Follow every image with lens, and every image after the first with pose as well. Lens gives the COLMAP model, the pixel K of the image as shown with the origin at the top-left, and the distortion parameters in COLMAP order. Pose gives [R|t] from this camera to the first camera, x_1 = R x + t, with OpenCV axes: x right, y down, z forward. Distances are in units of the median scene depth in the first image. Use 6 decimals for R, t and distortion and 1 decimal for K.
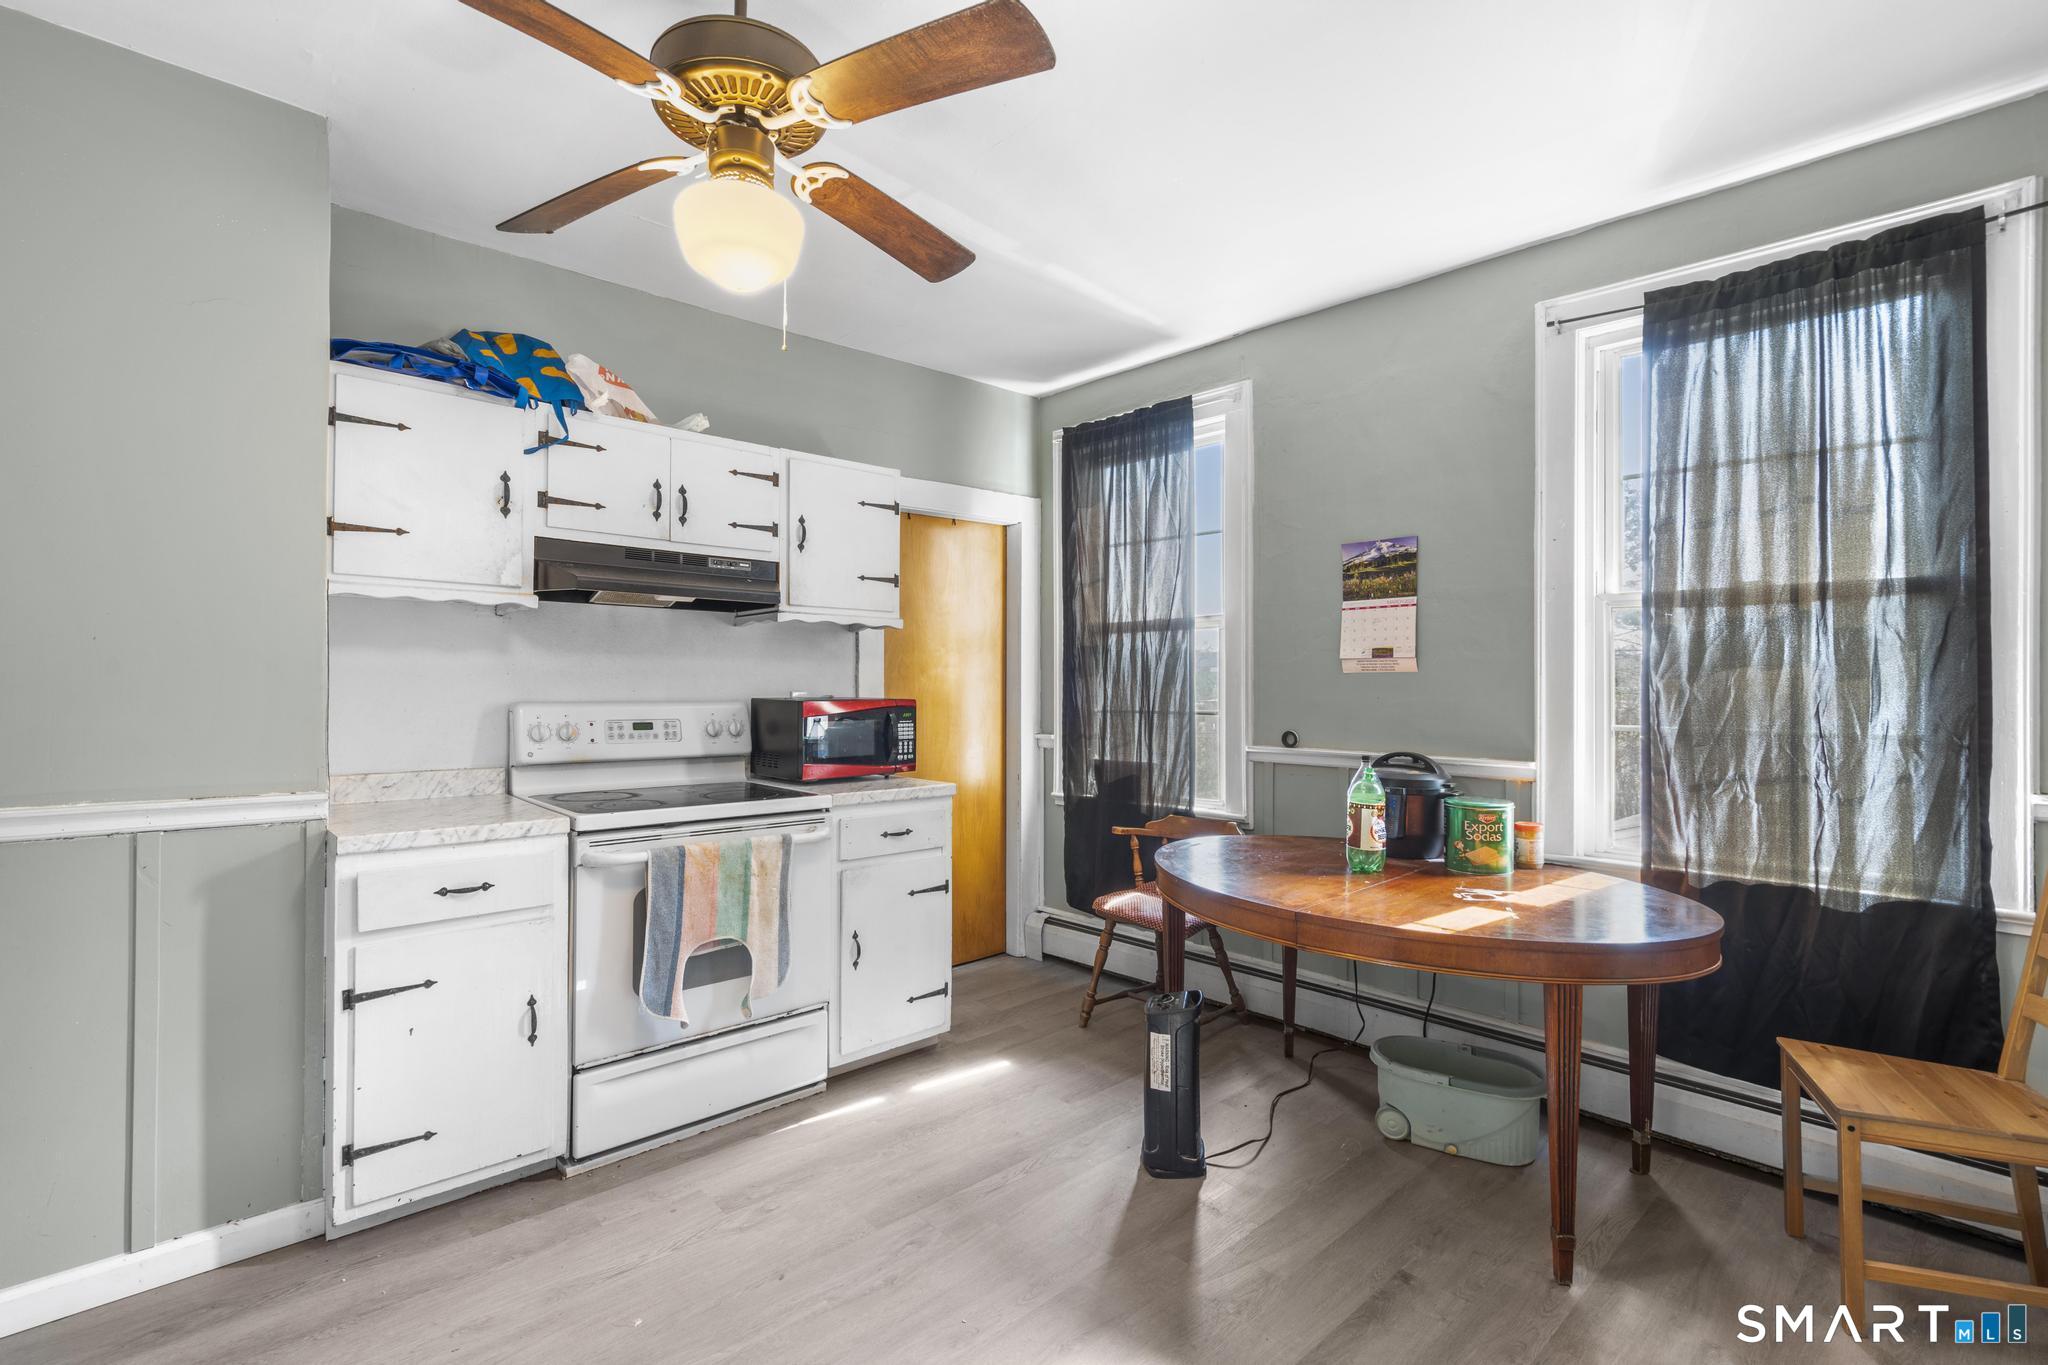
lens RADIAL K [[932.6, 0, 1024.0], [0, 932.6, 682.5], [0, 0, 1]] dist [-0.003613, 0.007286]
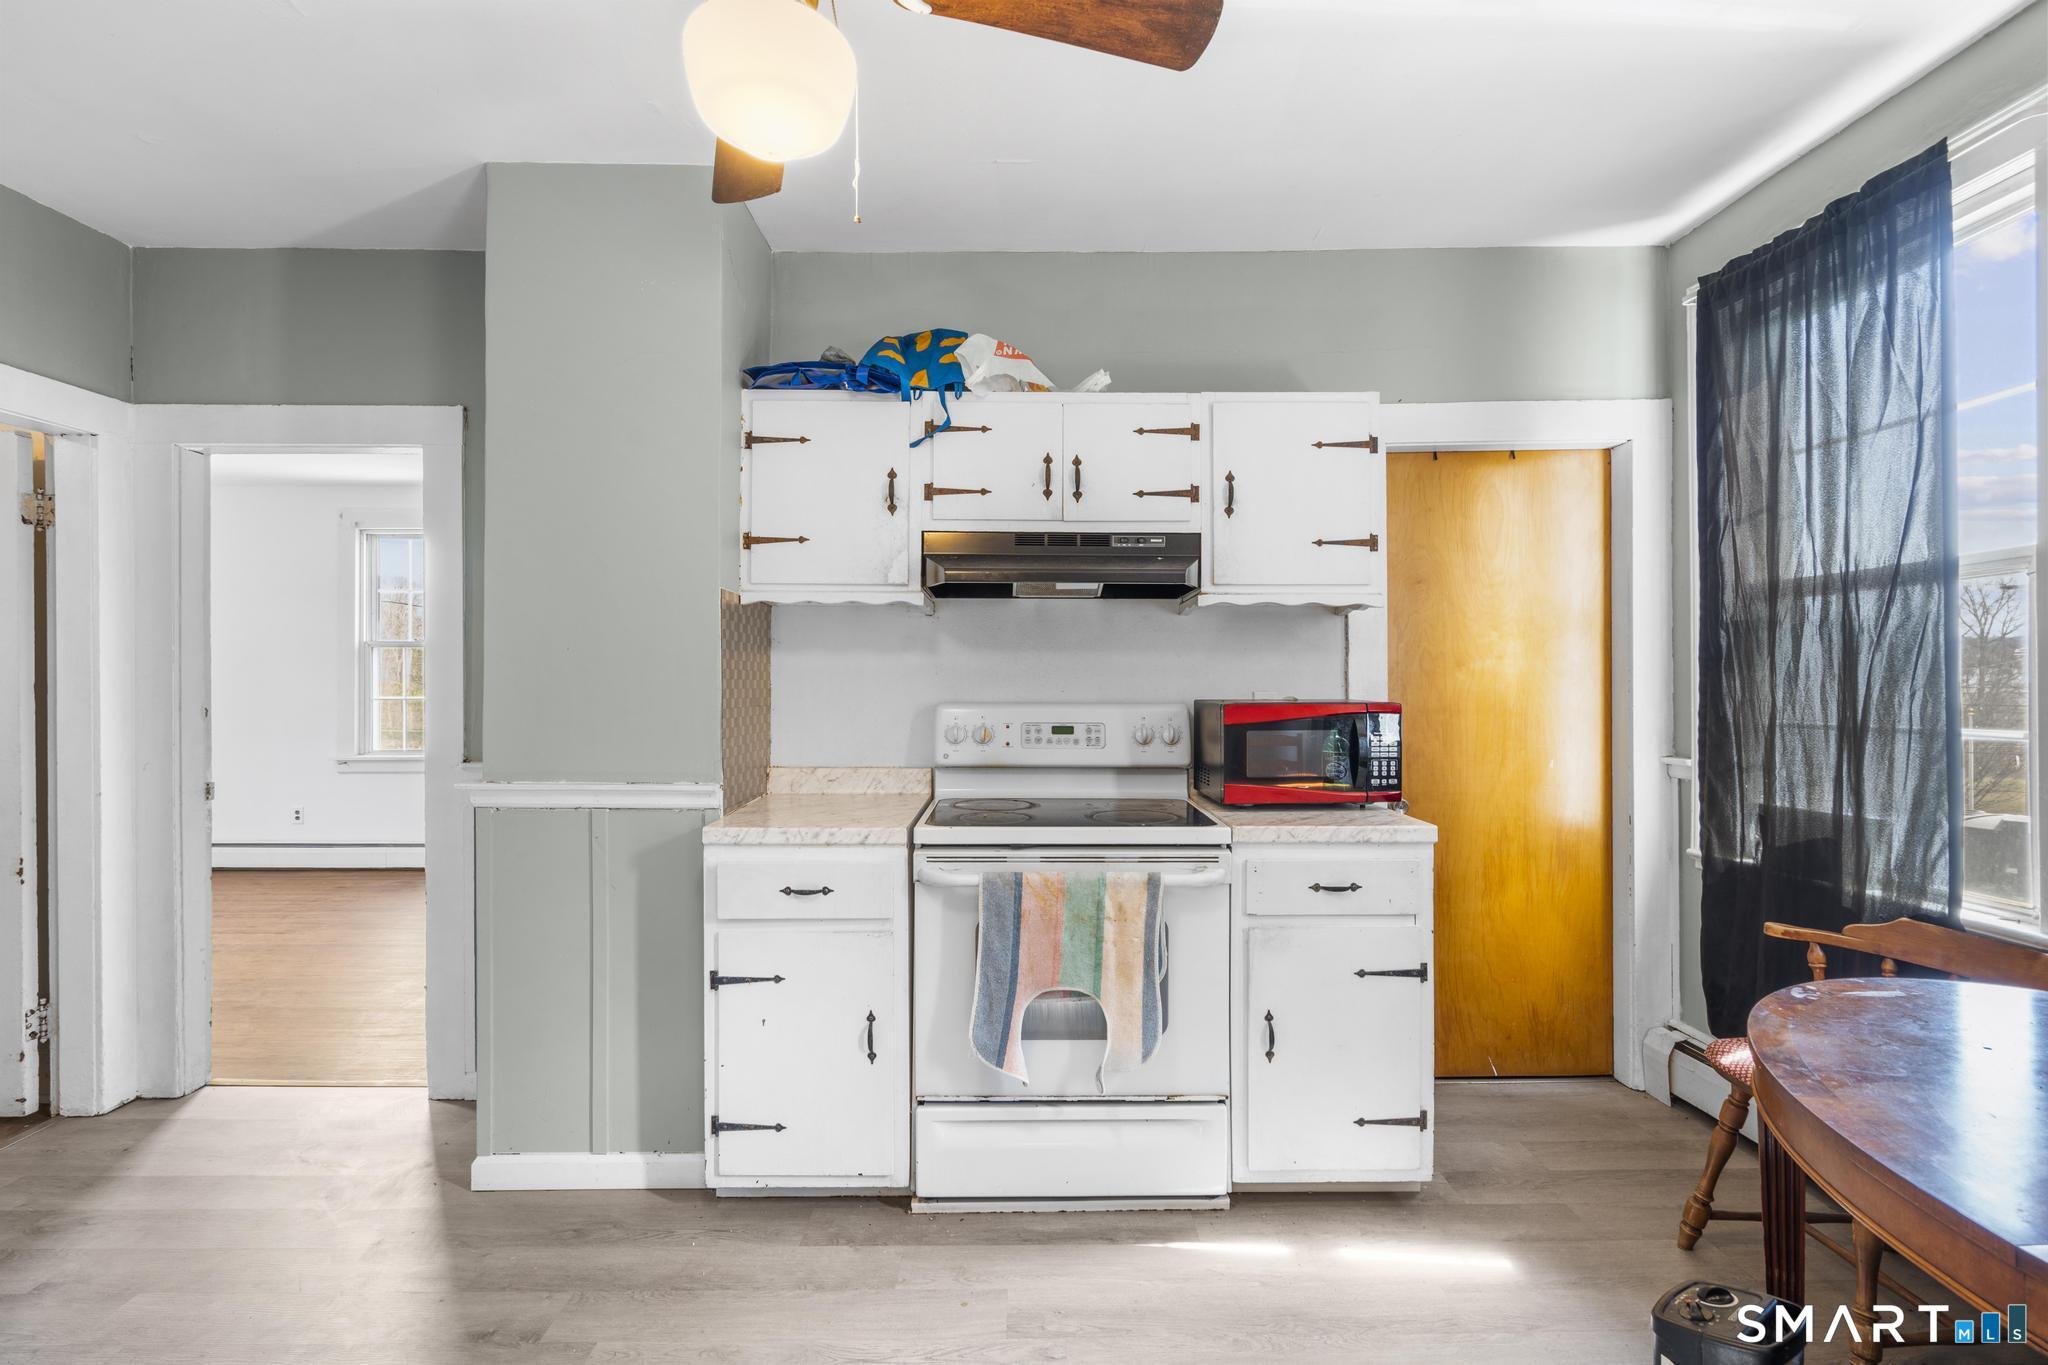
lens RADIAL K [[942.3, 0, 1024.0], [0, 942.3, 682.5], [0, 0, 1]] dist [-0.005831, 0.006682]
pose [[0.743777, -0.004002, -0.668416, 0.185593], [0.005034, 0.999987, -0.000385, 0.000811], [0.668409, -0.003078, 0.743787, 0.310390]]
